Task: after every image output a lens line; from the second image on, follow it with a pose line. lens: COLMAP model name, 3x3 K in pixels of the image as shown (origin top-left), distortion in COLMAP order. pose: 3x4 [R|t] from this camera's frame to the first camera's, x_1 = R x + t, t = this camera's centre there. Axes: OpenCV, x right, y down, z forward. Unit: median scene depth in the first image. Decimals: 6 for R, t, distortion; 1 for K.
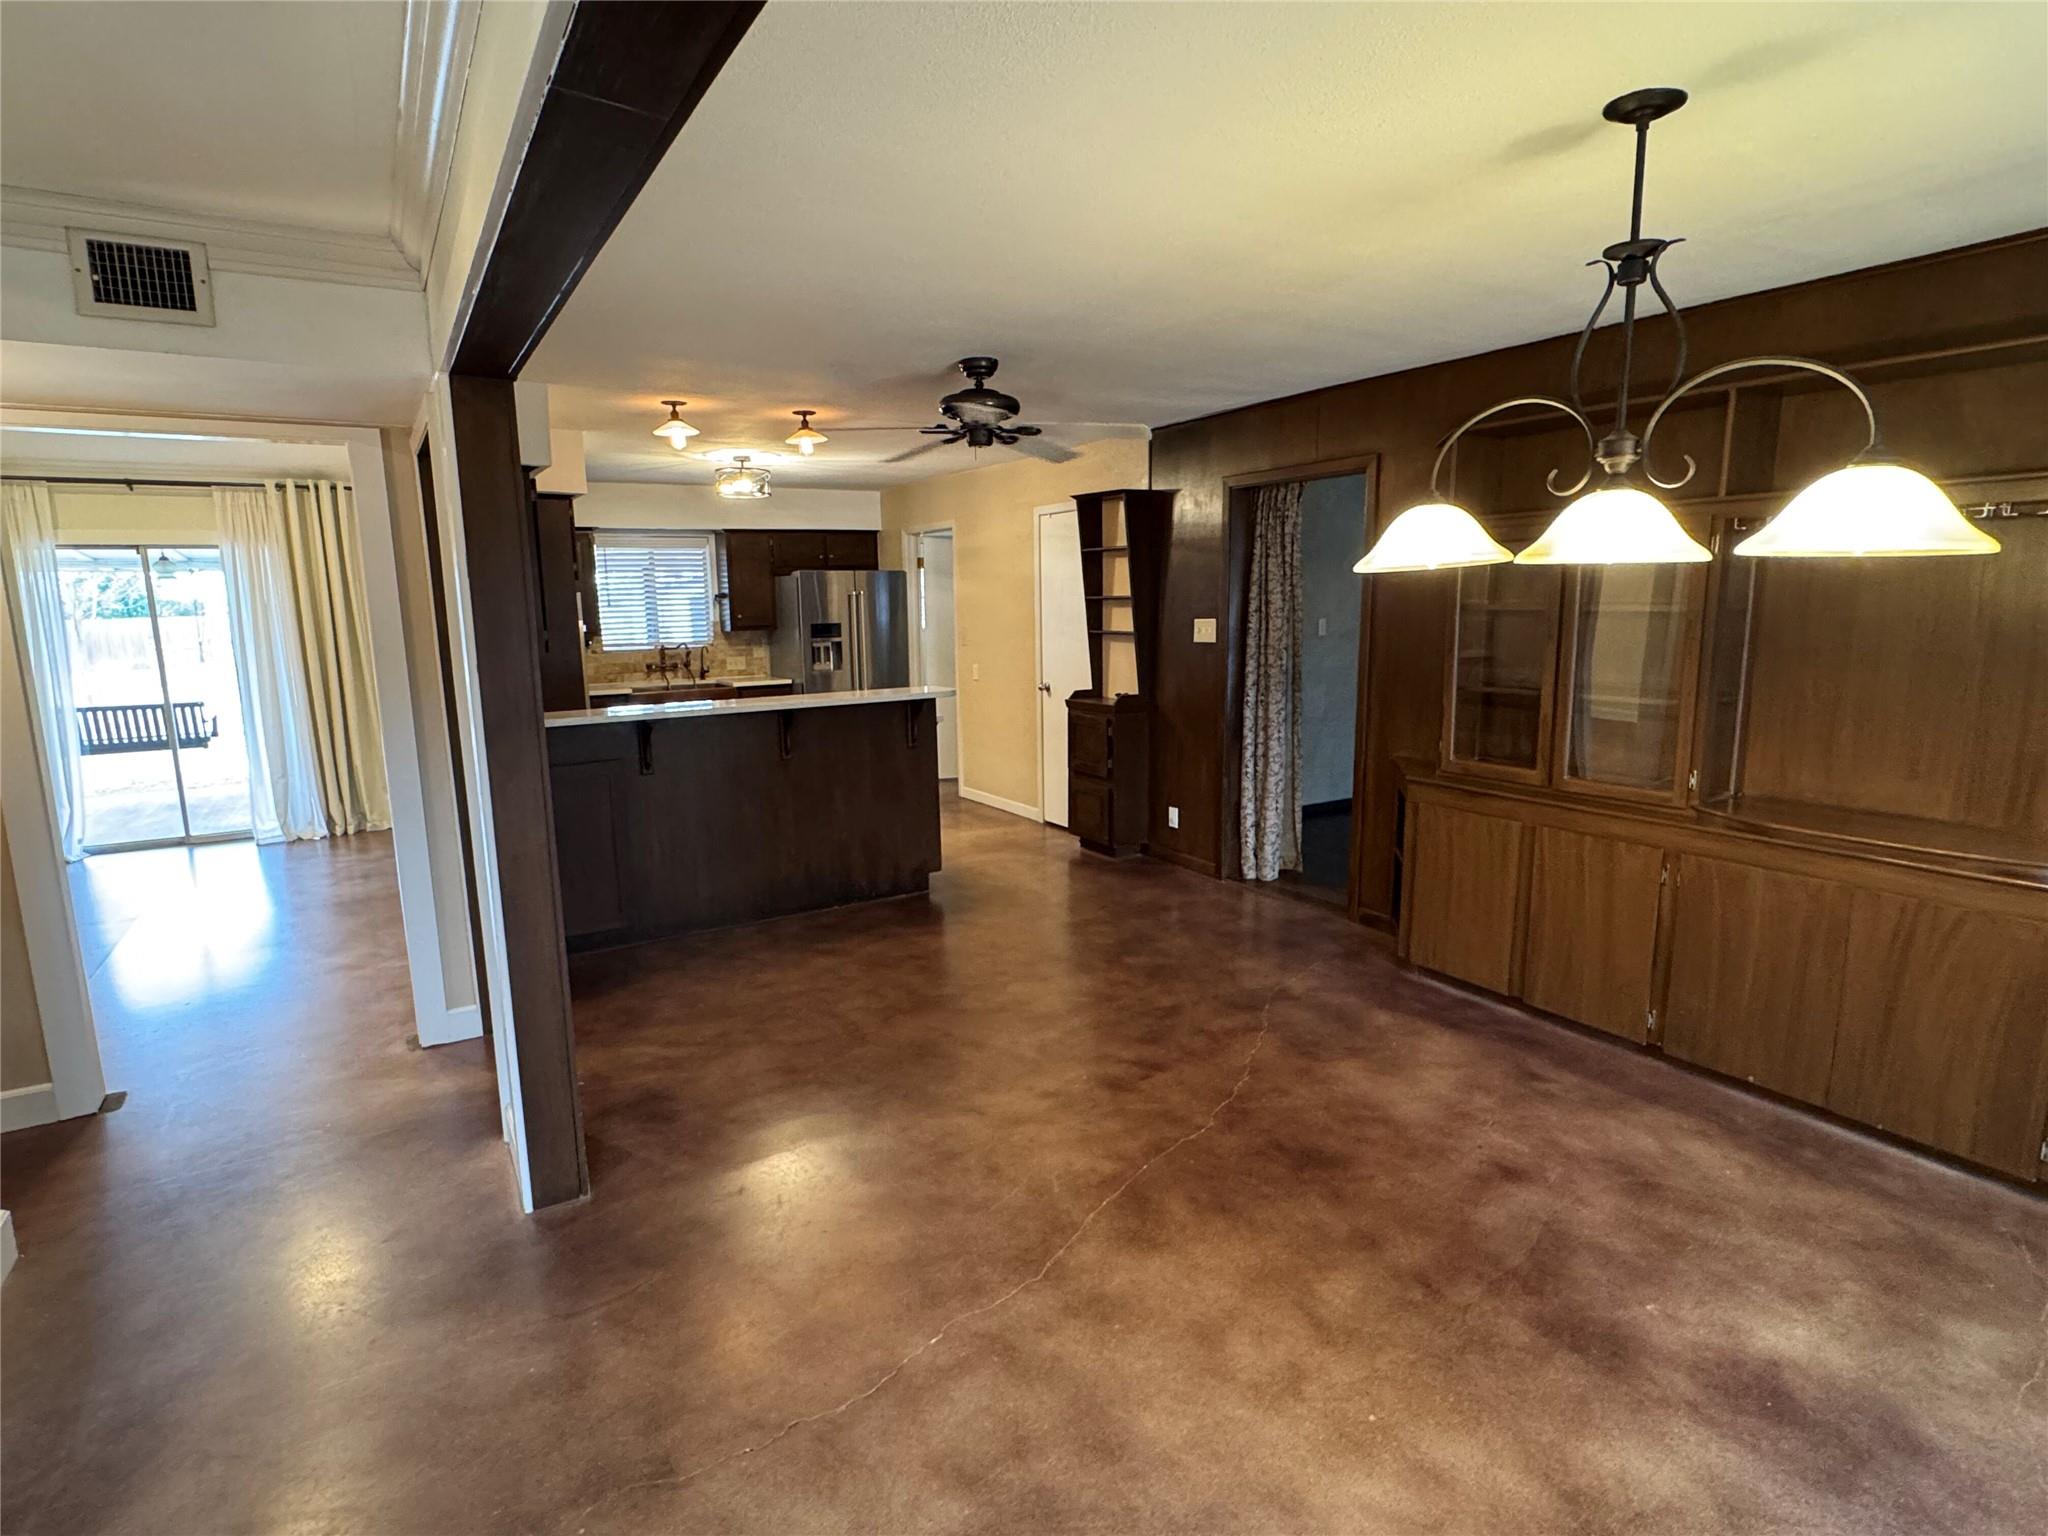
lens RADIAL K [[1051.1, 0, 1020.9], [0, 1051.1, 770.0], [0, 0, 1]] dist [-0.002628, 0.000382]
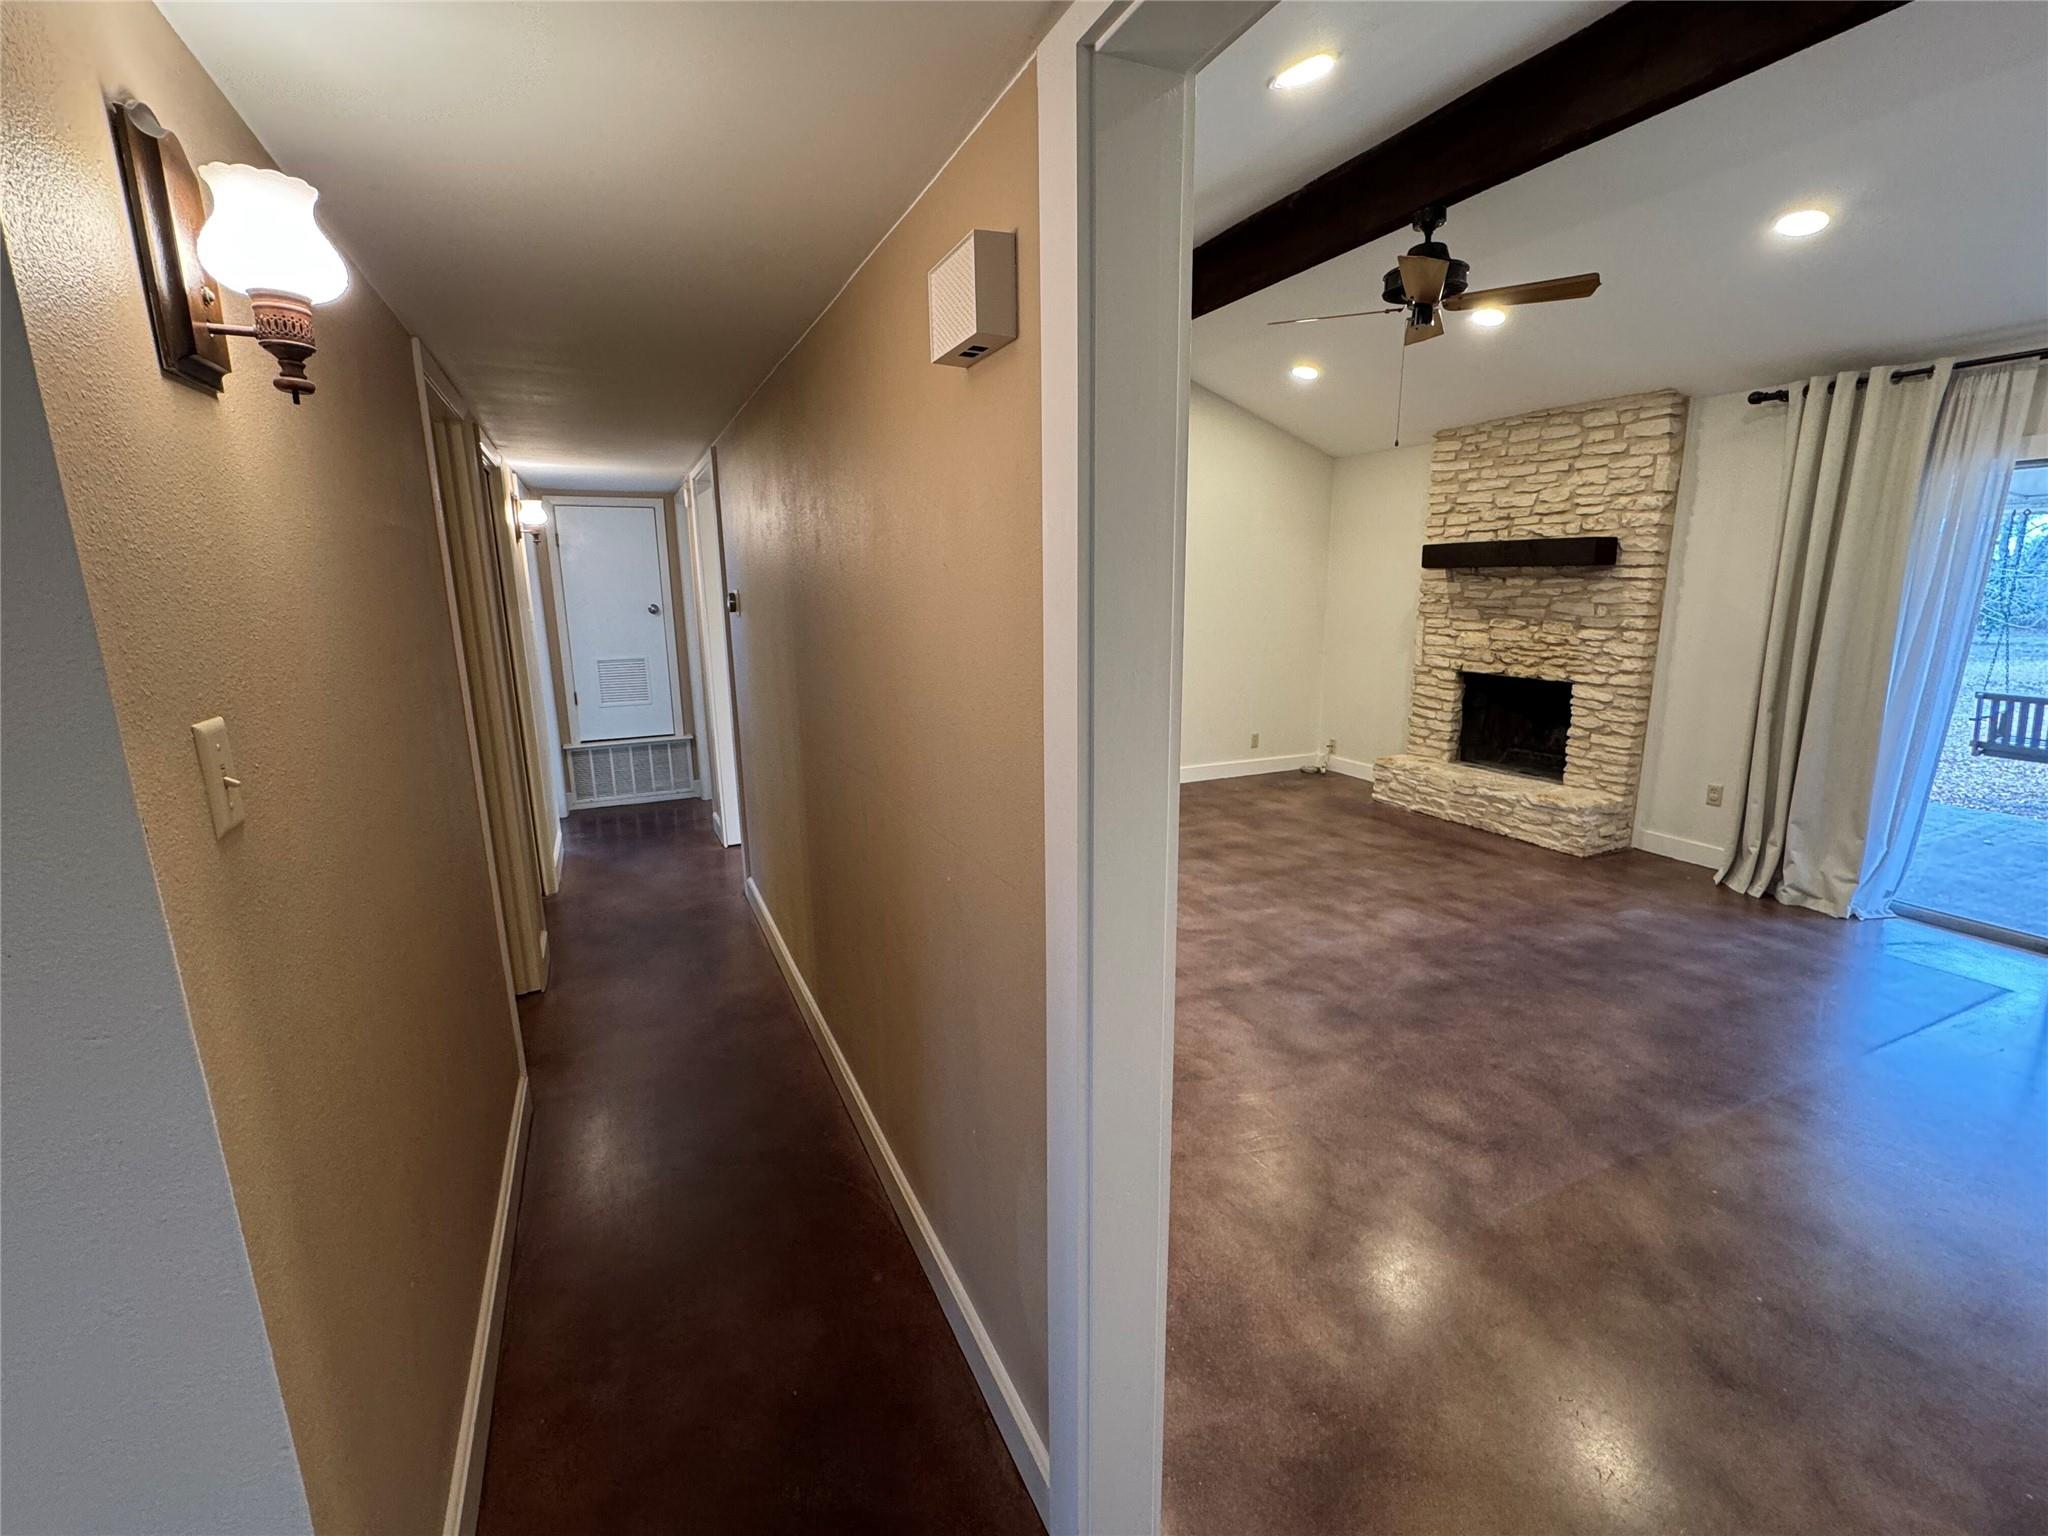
lens RADIAL K [[885.4, 0, 1020.0], [0, 885.4, 767.7], [0, 0, 1]] dist [0.000381, -0.000525]
pose [[-0.108467, 0.222510, -0.968878, -0.262166], [-0.158807, 0.958233, 0.237844, -0.060876], [0.981333, 0.179663, -0.068600, 0.432967]]
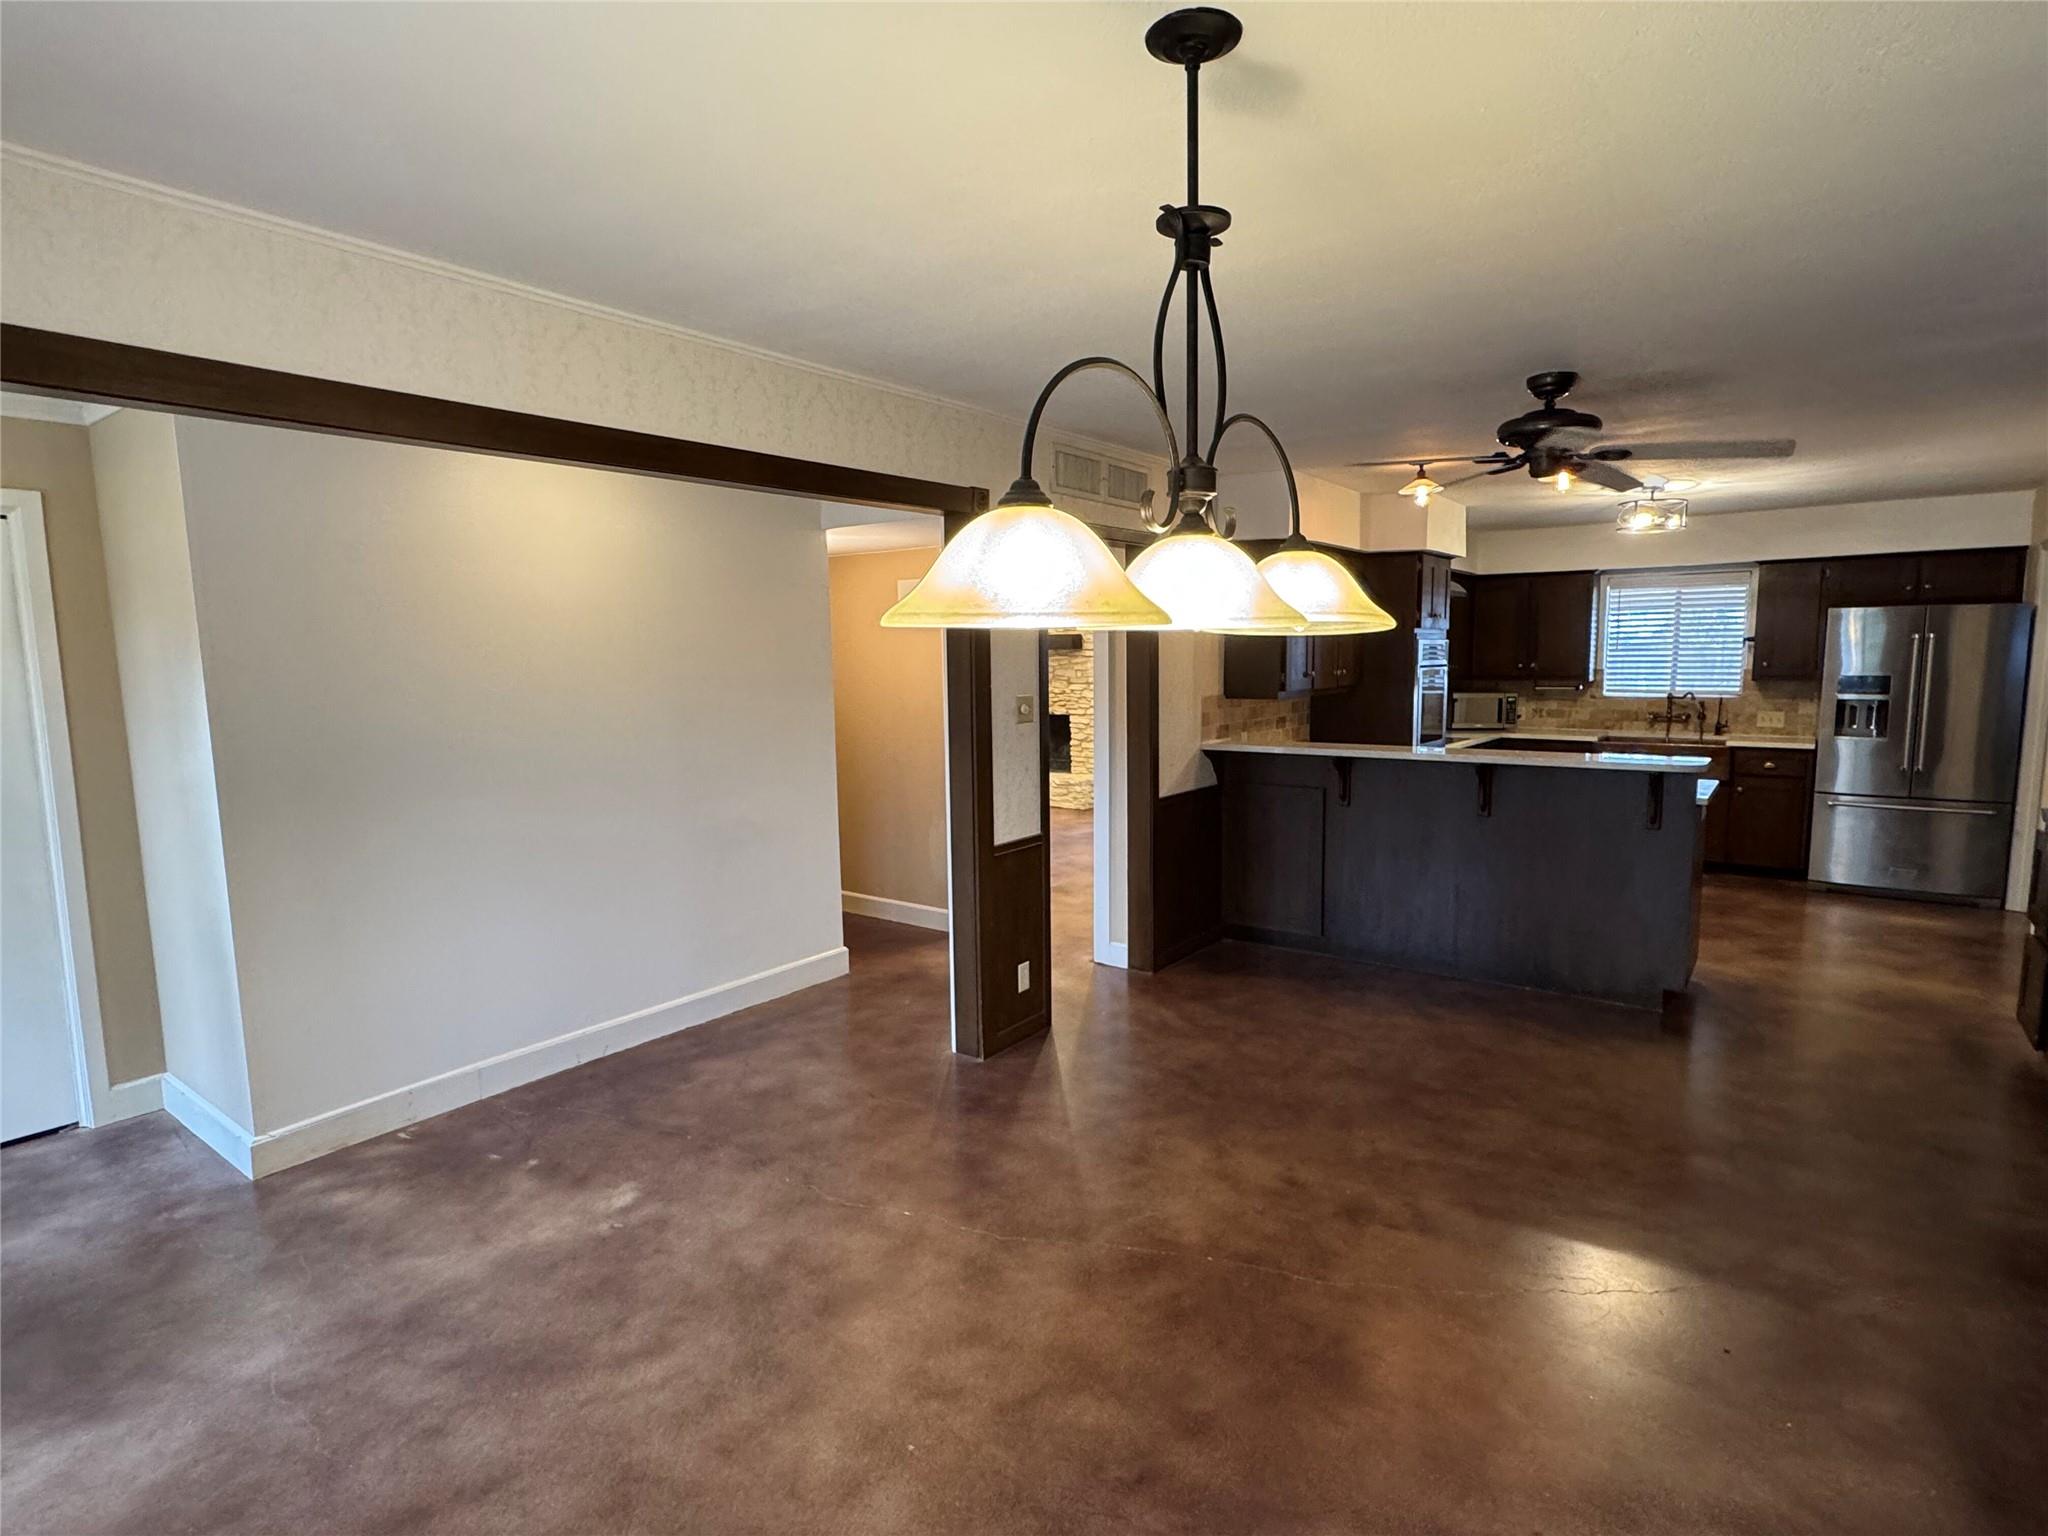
lens RADIAL K [[1051.1, 0, 1016.7], [0, 1051.1, 769.1], [0, 0, 1]] dist [-0.002628, 0.000382]
pose [[0.363392, 0.116107, -0.924373, 0.361865], [-0.146597, 0.986969, 0.066339, -0.038529], [0.920030, 0.111403, 0.375678, 0.180417]]
